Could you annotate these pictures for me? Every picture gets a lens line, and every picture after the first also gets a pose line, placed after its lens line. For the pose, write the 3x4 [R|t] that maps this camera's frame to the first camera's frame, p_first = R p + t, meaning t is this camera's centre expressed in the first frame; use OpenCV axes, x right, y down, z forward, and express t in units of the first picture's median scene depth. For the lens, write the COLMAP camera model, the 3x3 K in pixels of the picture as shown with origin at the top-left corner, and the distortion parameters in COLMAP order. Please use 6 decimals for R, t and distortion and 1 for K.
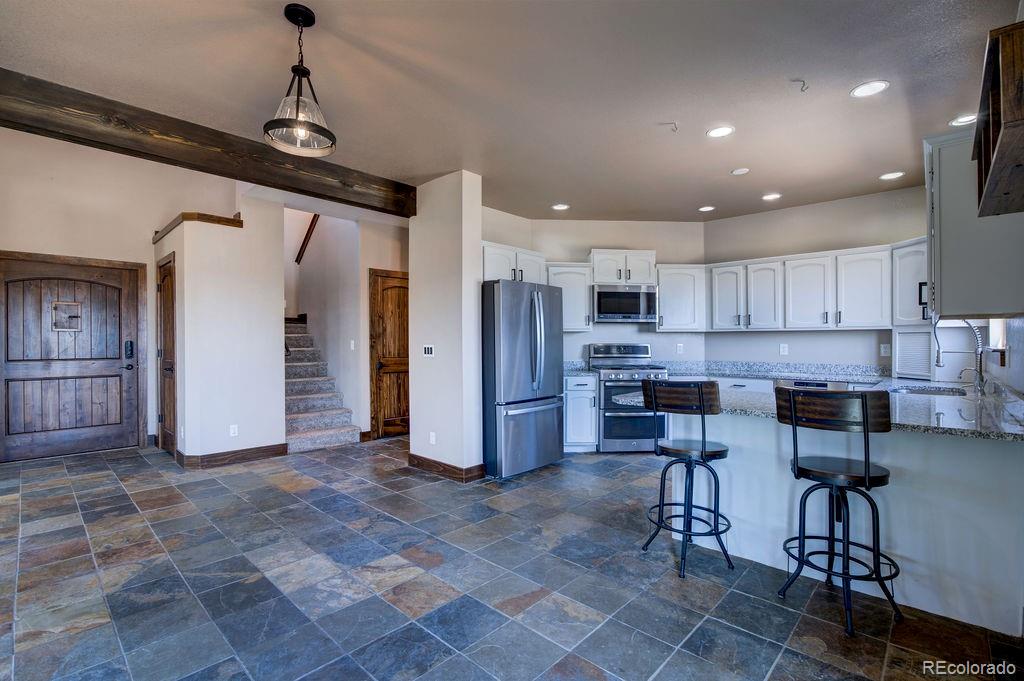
lens RADIAL K [[468.3, 0, 508.4], [0, 468.3, 341.9], [0, 0, 1]] dist [-0.028006, 0.001397]
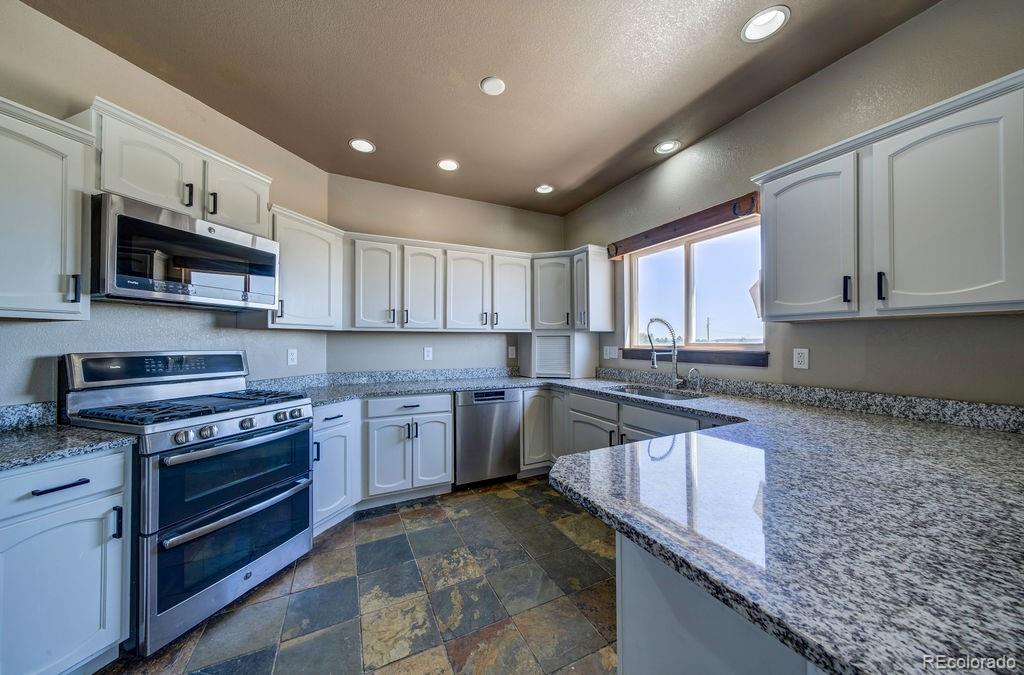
lens RADIAL K [[346.3, 0, 510.6], [0, 346.3, 337.5], [0, 0, 1]] dist [-0.002429, 0.000540]
pose [[0.350947, 0.012661, 0.936310, 0.044390], [0.005652, 0.999862, -0.015639, -0.003322], [-0.936378, 0.010780, 0.350827, 0.635968]]
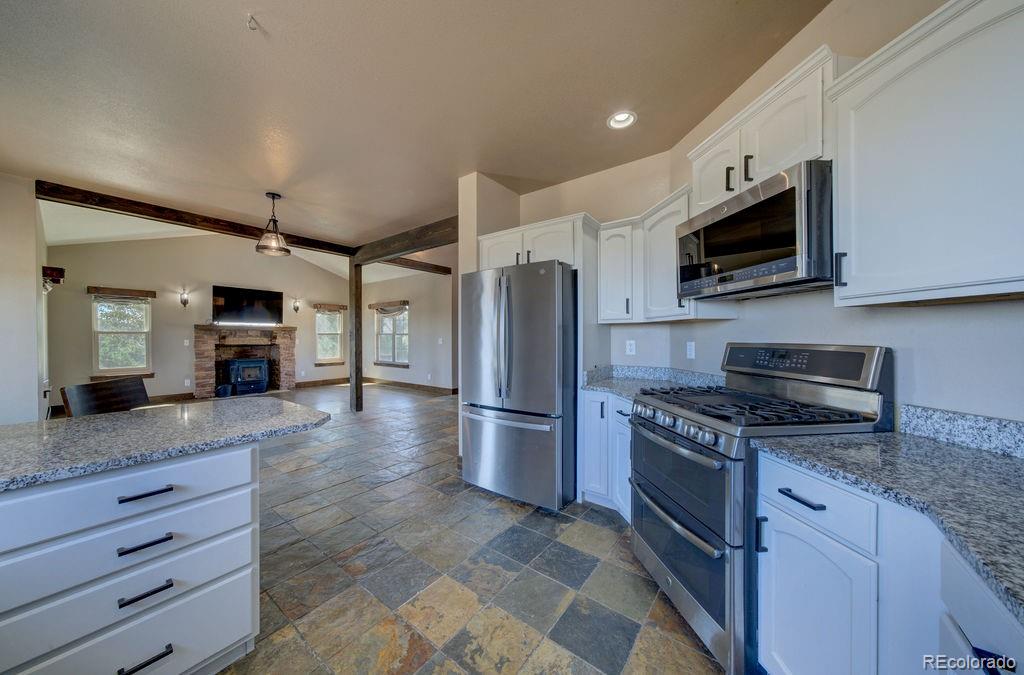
lens RADIAL K [[346.3, 0, 508.3], [0, 346.3, 336.3], [0, 0, 1]] dist [-0.002429, 0.000540]
pose [[0.098092, -0.002803, -0.995173, 0.551703], [0.001958, 0.999995, -0.002624, -0.002528], [0.995175, -0.001692, 0.098097, 0.811278]]
